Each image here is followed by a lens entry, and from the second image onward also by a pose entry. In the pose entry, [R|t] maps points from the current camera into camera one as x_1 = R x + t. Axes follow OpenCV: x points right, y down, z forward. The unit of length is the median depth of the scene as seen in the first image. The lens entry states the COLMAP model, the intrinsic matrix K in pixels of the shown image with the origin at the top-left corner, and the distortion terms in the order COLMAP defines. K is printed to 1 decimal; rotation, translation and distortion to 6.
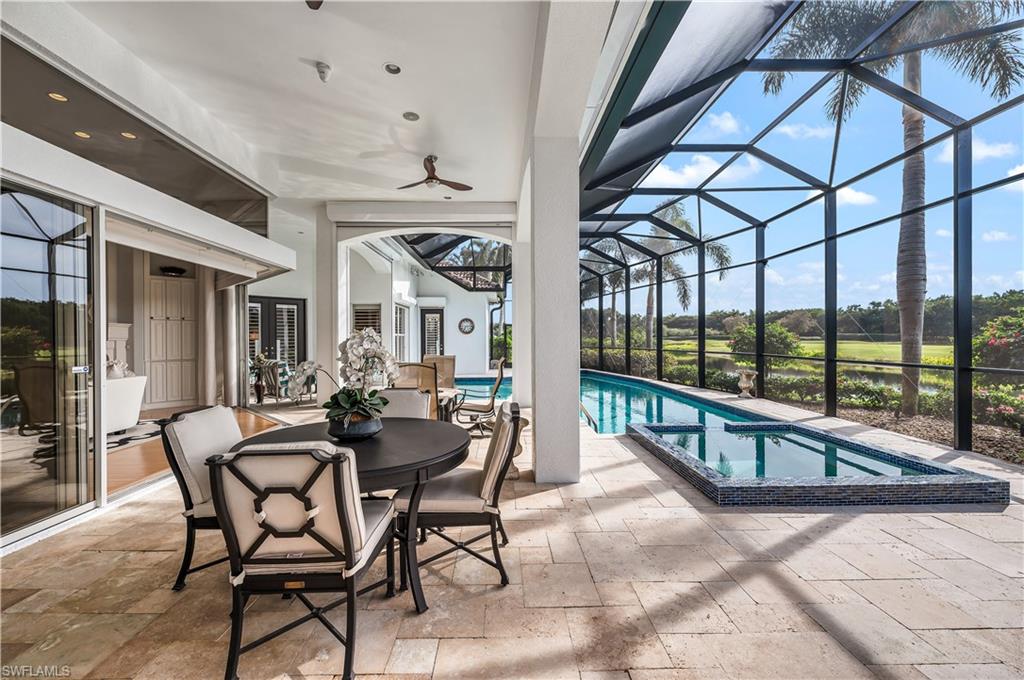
lens RADIAL K [[412.9, 0, 505.6], [0, 412.9, 339.8], [0, 0, 1]] dist [-0.006144, -0.000374]
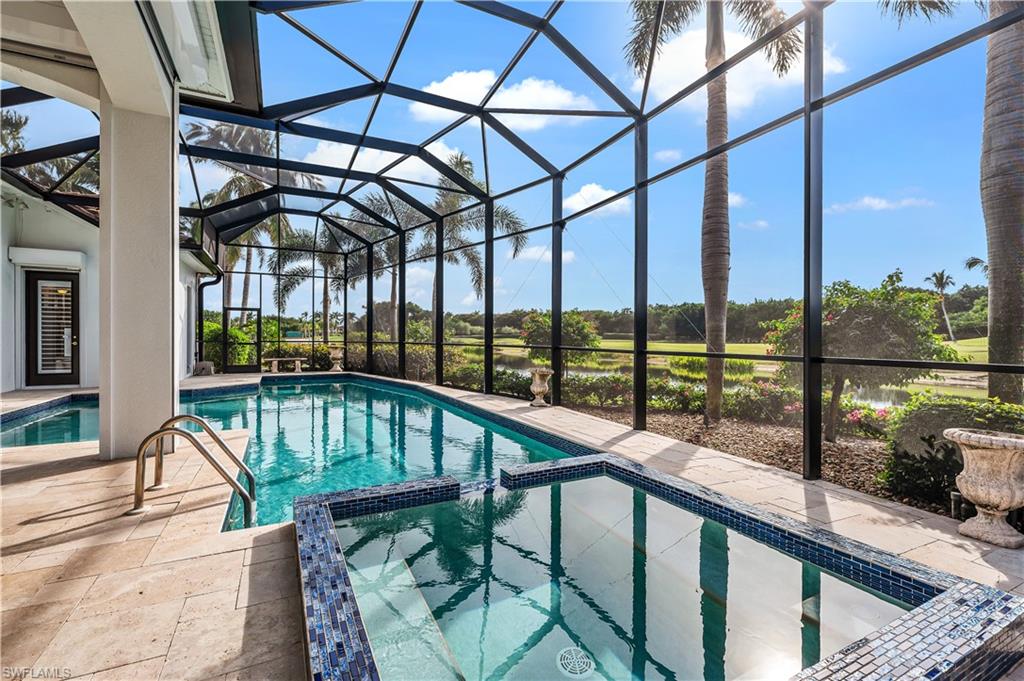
lens RADIAL K [[465.3, 0, 515.3], [0, 465.3, 340.8], [0, 0, 1]] dist [0.003477, 0.000121]
pose [[0.892141, 0.003554, 0.451743, 0.165305], [-0.006038, 0.999974, 0.004055, 0.020348], [-0.451717, -0.006345, 0.892139, 0.273286]]
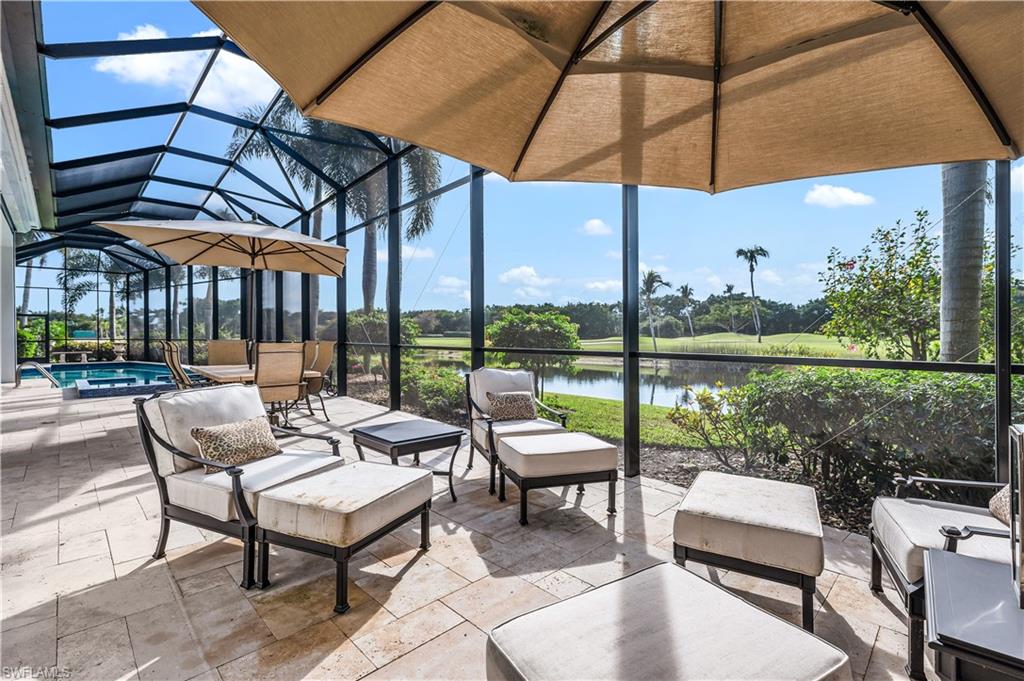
lens RADIAL K [[465.3, 0, 514.3], [0, 465.3, 332.6], [0, 0, 1]] dist [0.003477, 0.000121]
pose [[0.721222, 0.011249, 0.692612, 0.162227], [-0.005117, 0.999927, -0.010913, 0.016010], [-0.692685, 0.004327, 0.721227, -0.820871]]
